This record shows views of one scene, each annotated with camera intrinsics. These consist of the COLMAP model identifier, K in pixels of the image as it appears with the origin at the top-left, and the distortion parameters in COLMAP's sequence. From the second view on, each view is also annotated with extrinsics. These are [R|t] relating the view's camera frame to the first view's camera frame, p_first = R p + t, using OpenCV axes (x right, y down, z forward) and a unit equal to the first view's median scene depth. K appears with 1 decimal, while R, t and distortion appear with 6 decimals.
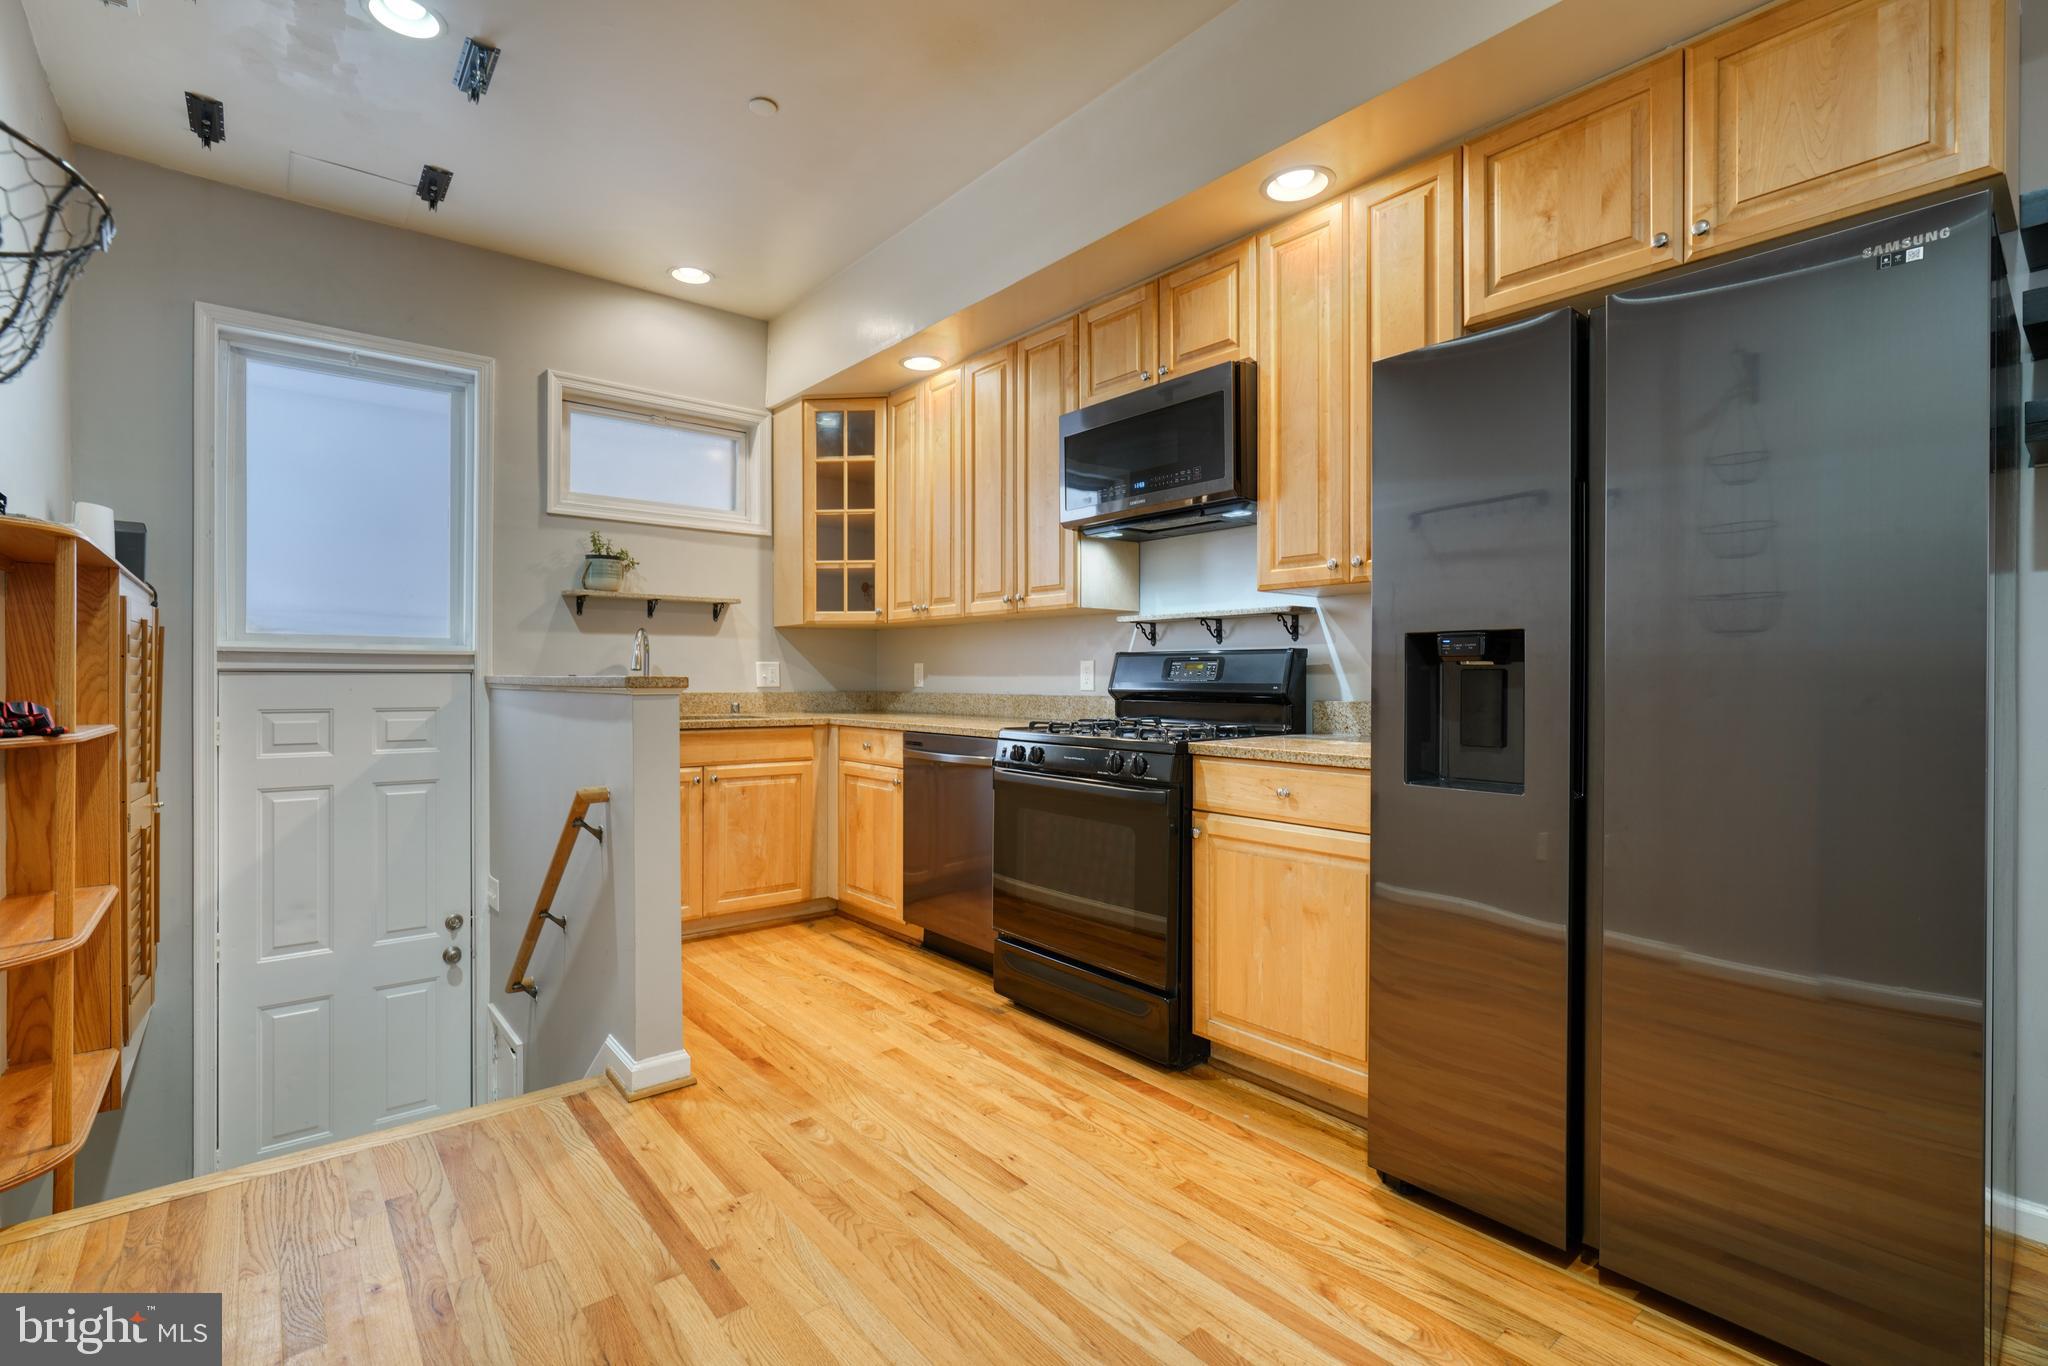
lens RADIAL K [[916.5, 0, 1009.9], [0, 916.5, 677.4], [0, 0, 1]] dist [-0.017554, 0.007557]
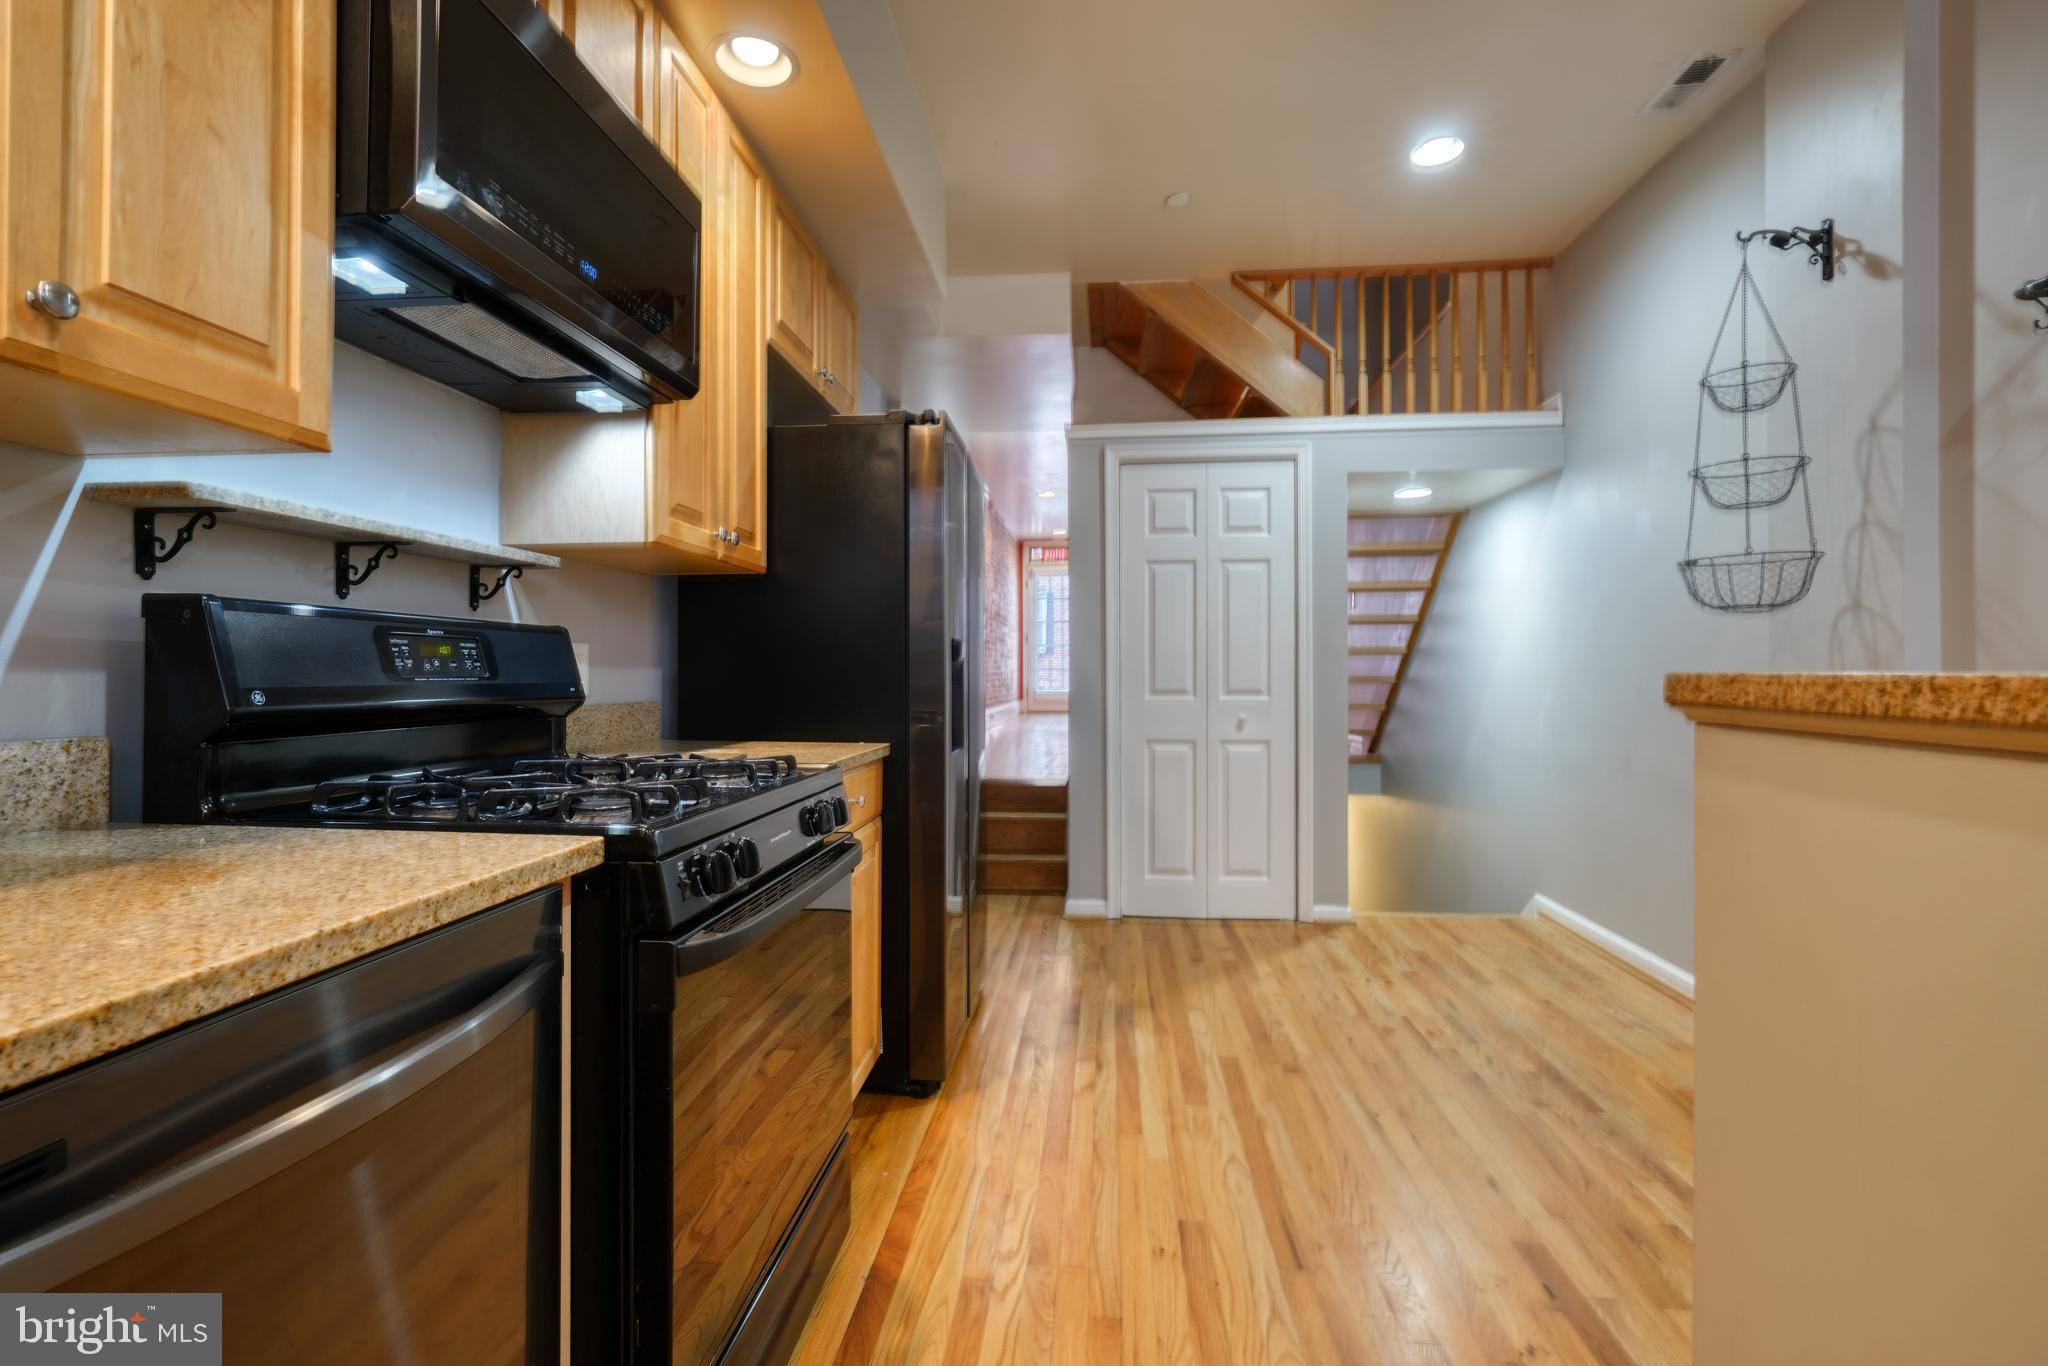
lens RADIAL K [[916.5, 0, 1009.9], [0, 916.5, 677.4], [0, 0, 1]] dist [-0.017554, 0.007557]
pose [[-0.698631, -0.000830, 0.715482, -0.493963], [0.002830, 0.999988, 0.003924, 0.001246], [-0.715477, 0.004766, -0.698620, 1.672739]]
